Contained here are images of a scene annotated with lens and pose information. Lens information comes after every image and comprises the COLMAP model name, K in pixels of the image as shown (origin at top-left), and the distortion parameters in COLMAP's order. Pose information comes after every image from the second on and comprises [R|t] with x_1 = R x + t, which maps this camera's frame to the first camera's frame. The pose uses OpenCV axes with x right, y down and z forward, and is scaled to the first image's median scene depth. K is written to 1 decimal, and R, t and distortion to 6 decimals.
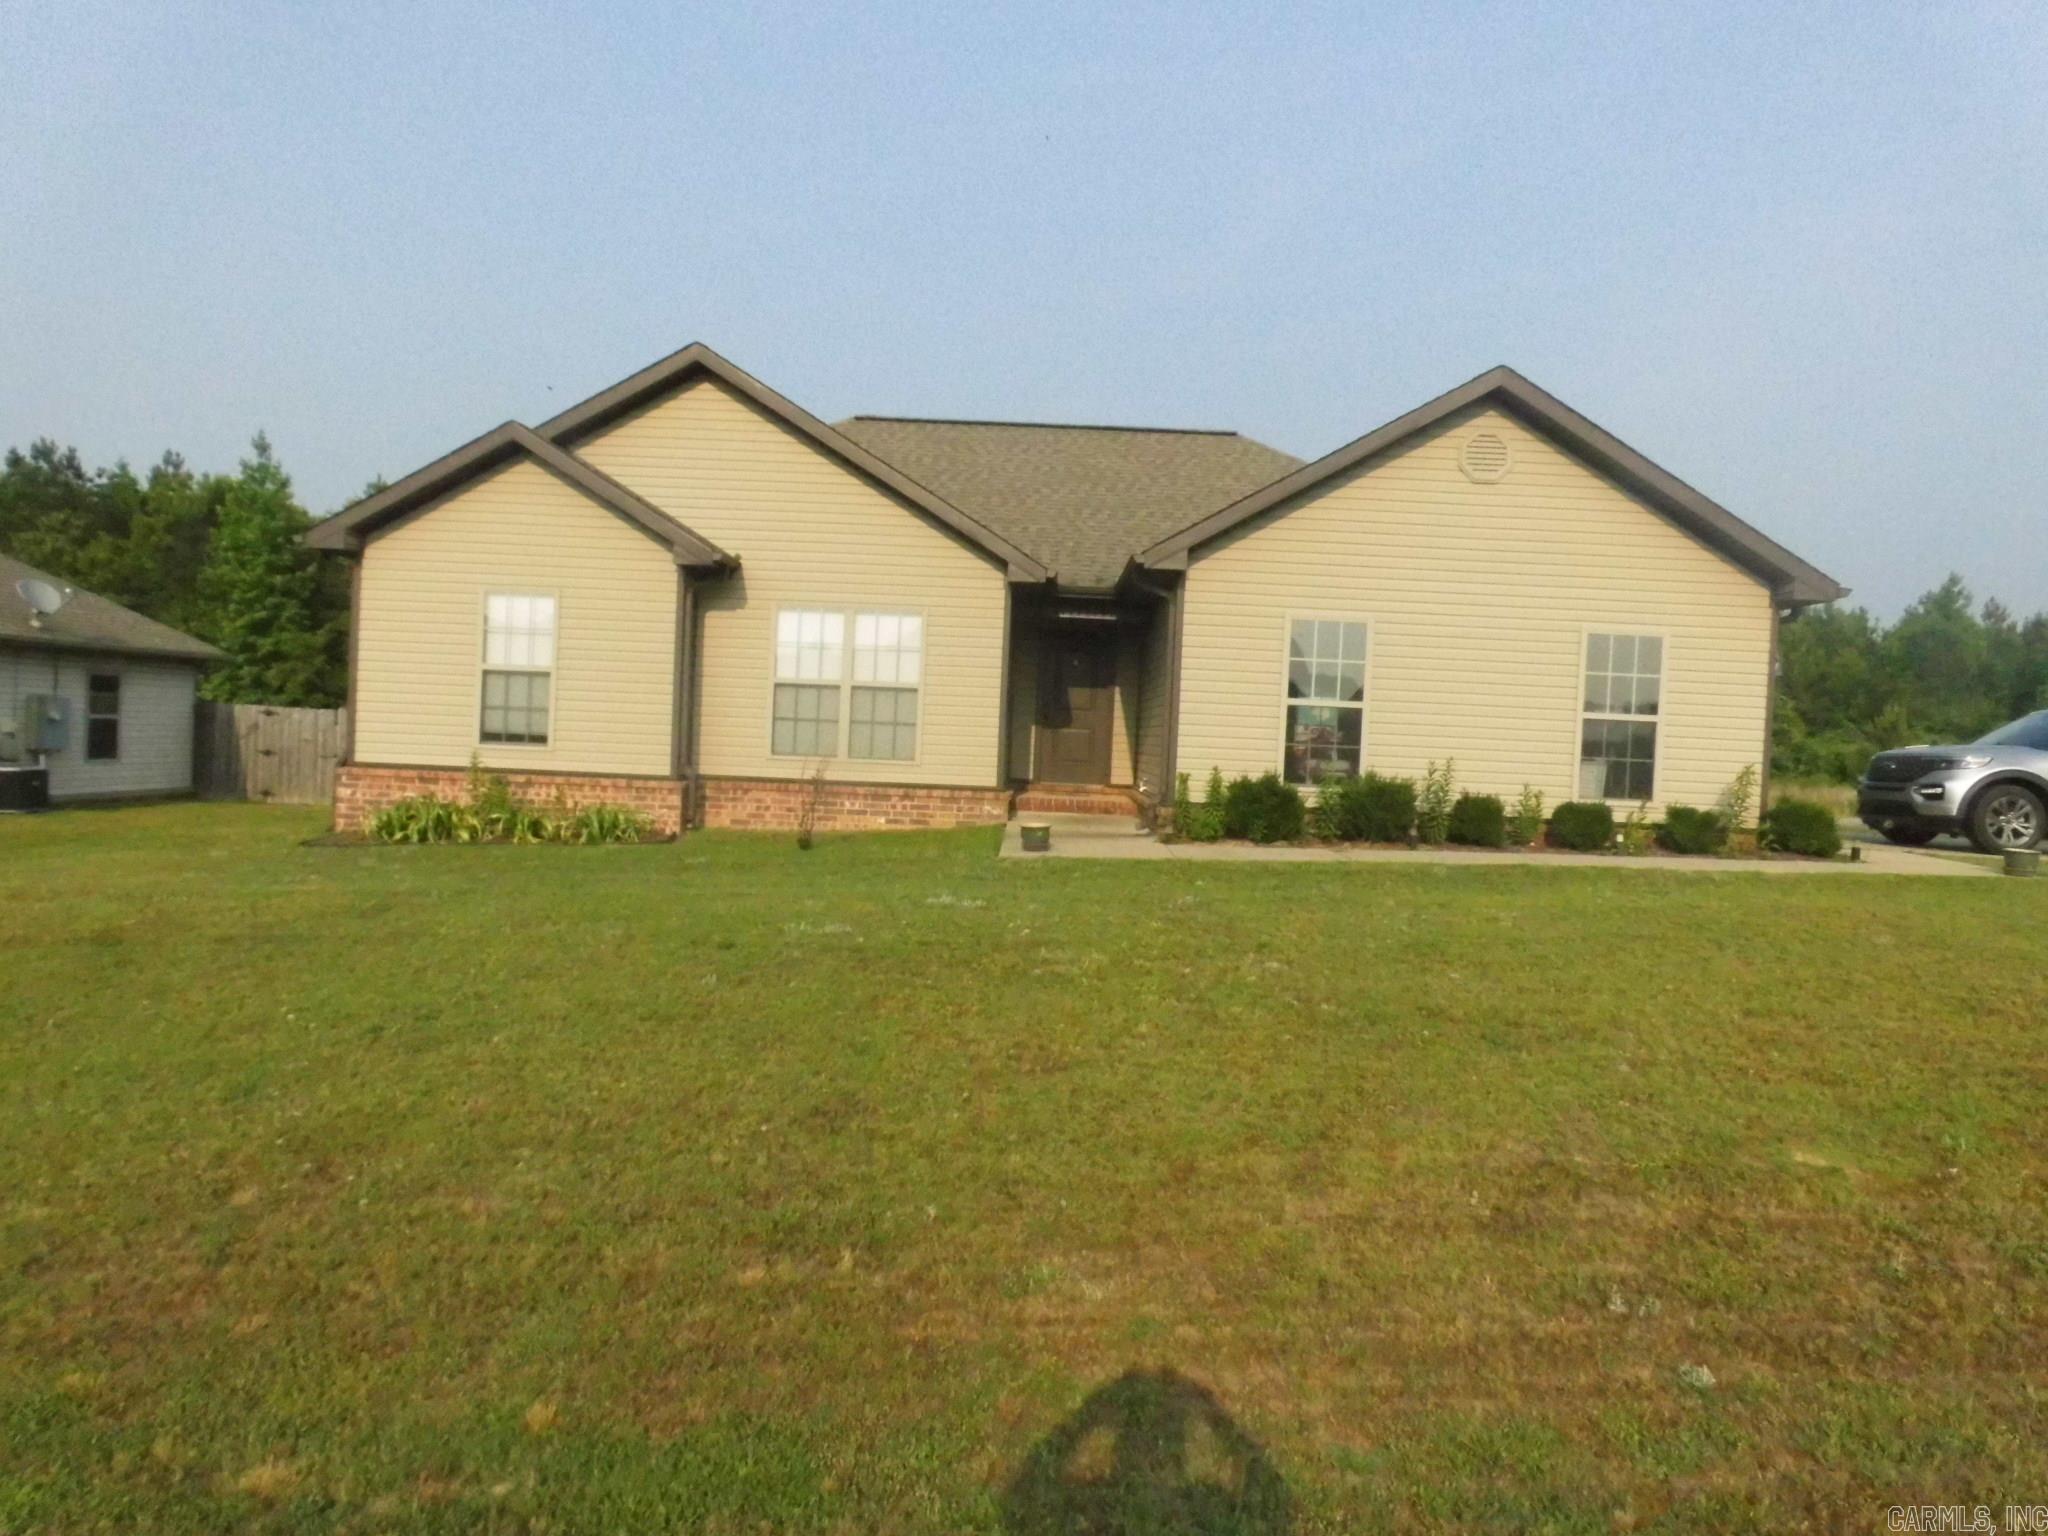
lens RADIAL K [[1541.6, 0, 1027.2], [0, 1541.6, 761.4], [0, 0, 1]] dist [-0.033476, 0.098784]
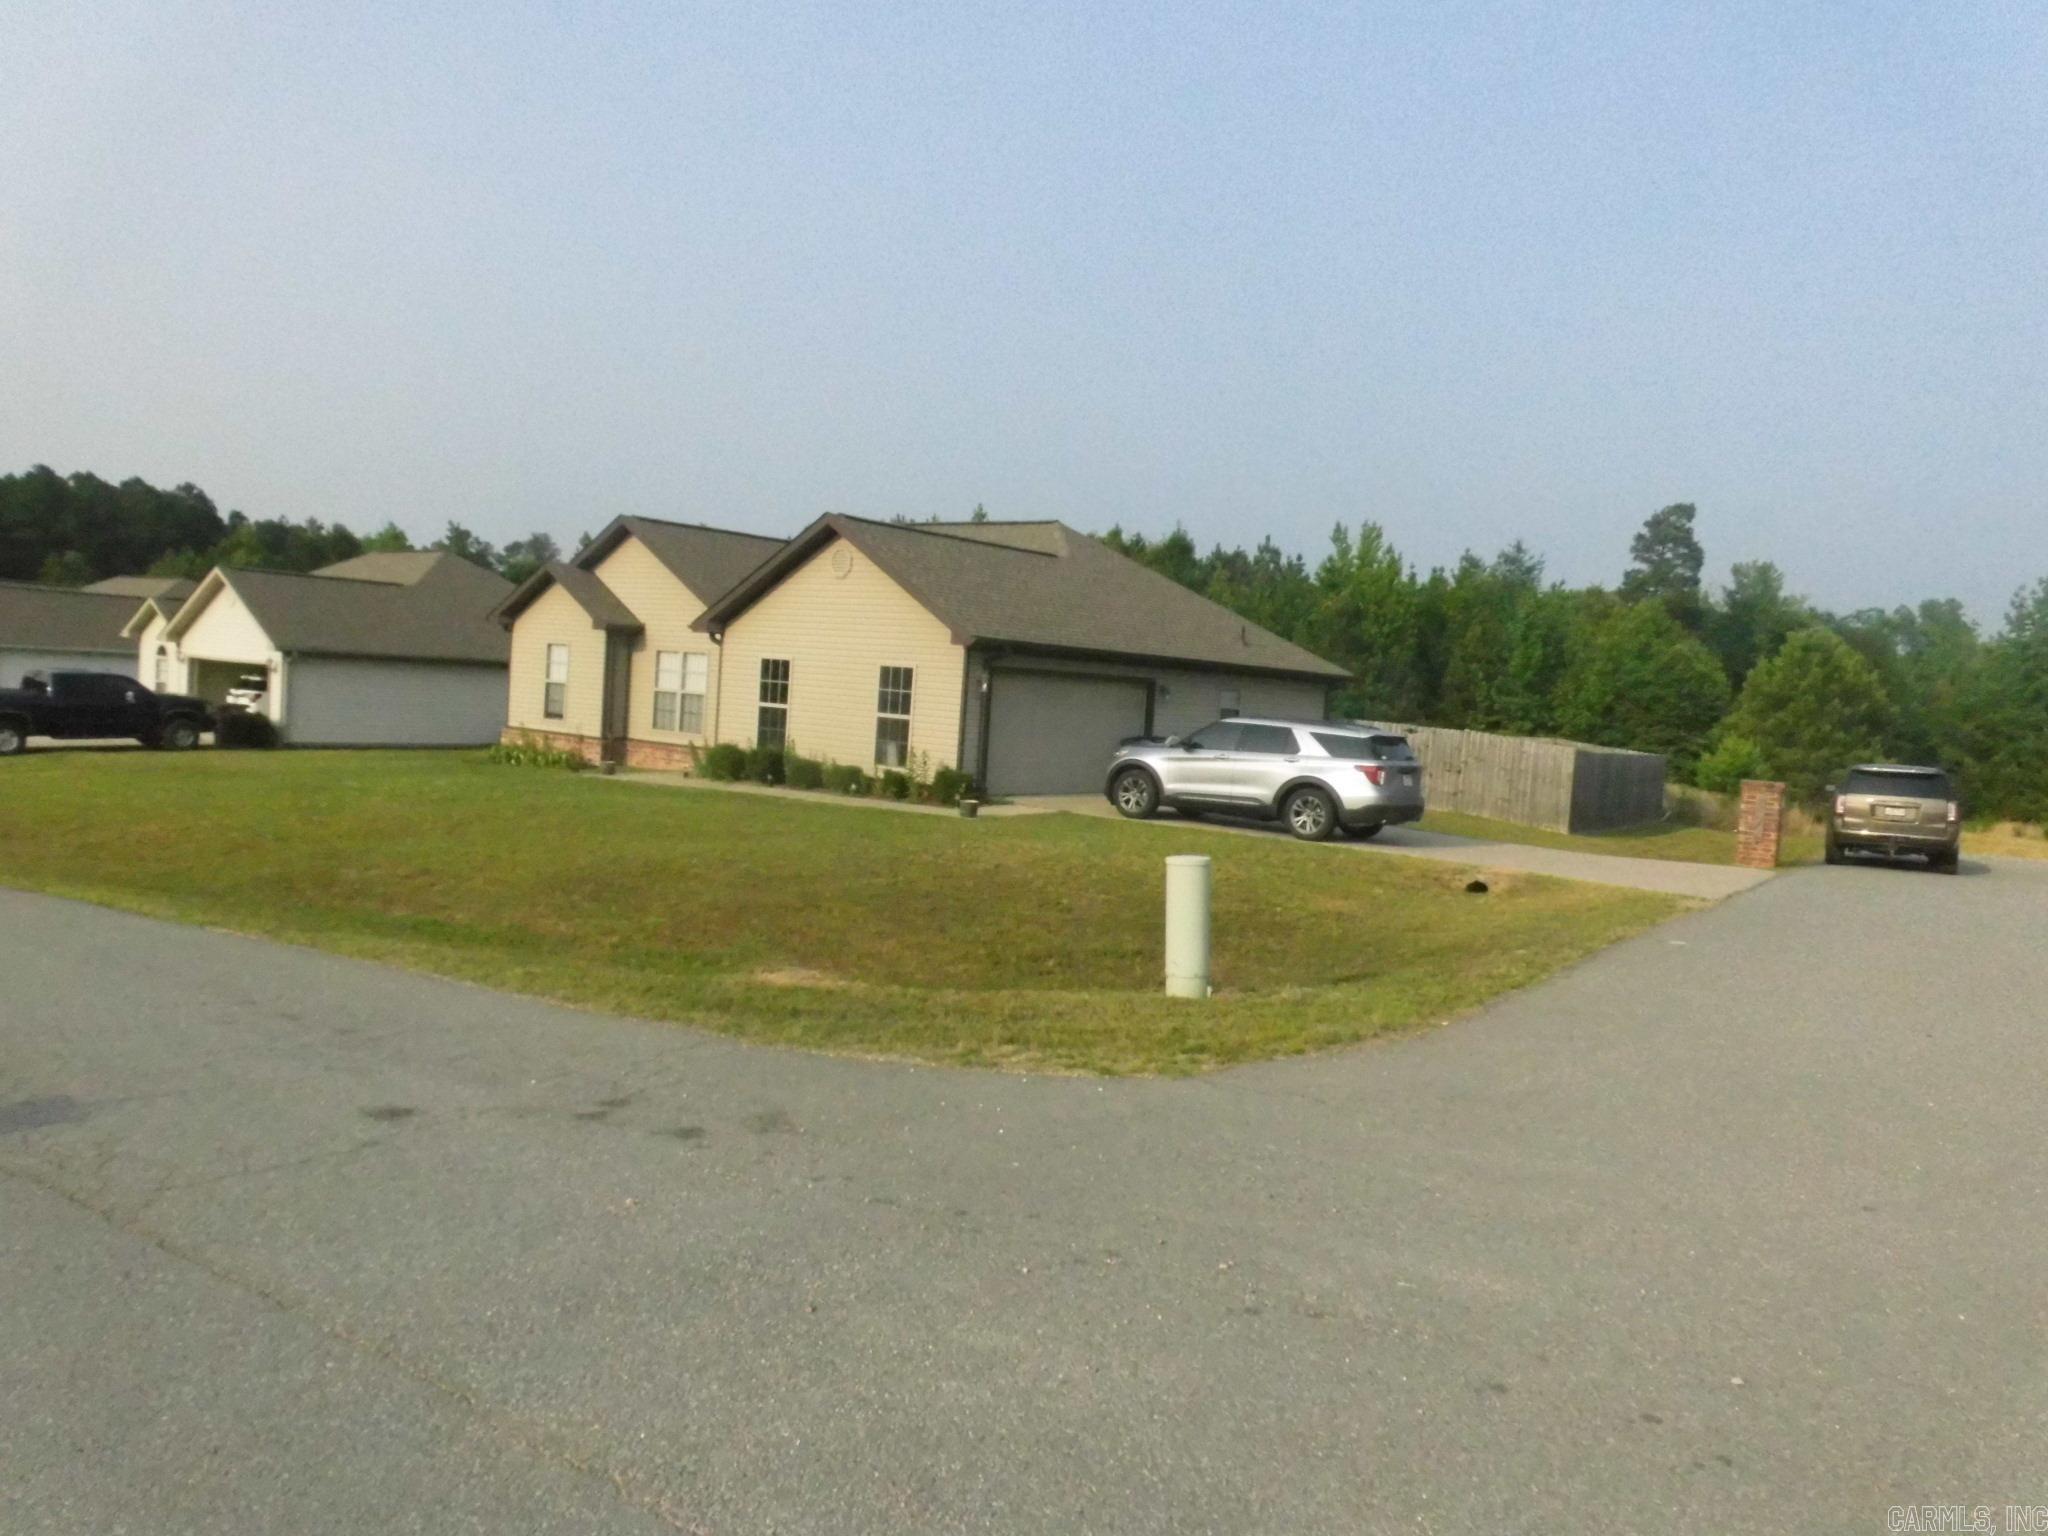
lens RADIAL K [[1541.6, 0, 1027.2], [0, 1541.6, 761.4], [0, 0, 1]] dist [-0.033476, 0.098784]
pose [[0.768203, 0.043485, -0.638727, 1.431853], [-0.064722, 0.997854, -0.009908, 0.023754], [0.636926, 0.048952, 0.769369, -0.153403]]
